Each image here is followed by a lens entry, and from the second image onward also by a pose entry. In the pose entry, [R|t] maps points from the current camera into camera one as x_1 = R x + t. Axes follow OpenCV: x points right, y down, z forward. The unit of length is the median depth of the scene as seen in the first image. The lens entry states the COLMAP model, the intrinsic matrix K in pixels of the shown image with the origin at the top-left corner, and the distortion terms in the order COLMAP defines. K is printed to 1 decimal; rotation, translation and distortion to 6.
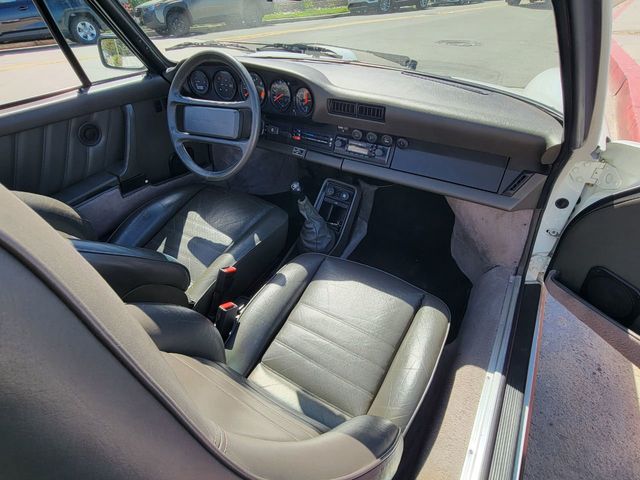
lens RADIAL K [[352.2, 0, 318.9], [0, 352.2, 243.7], [0, 0, 1]] dist [-0.004996, 0.000691]
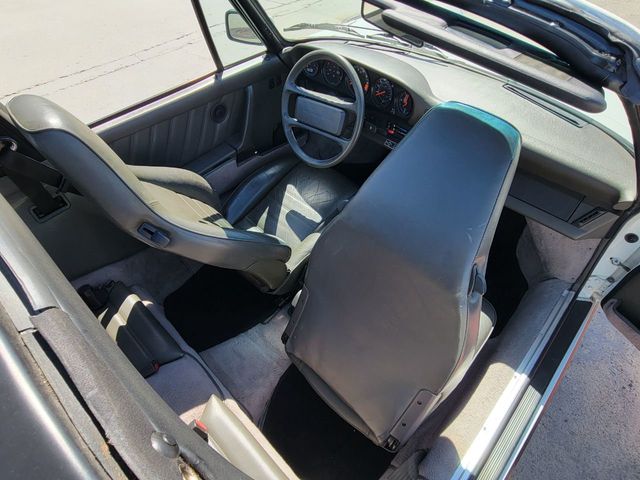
lens RADIAL K [[352.2, 0, 325.6], [0, 352.2, 241.5], [0, 0, 1]] dist [-0.004996, 0.000691]
pose [[0.974929, 0.168657, -0.145152, -0.046843], [-0.142639, 0.974346, 0.174081, -0.141320], [0.170788, -0.149012, 0.973975, -0.169888]]
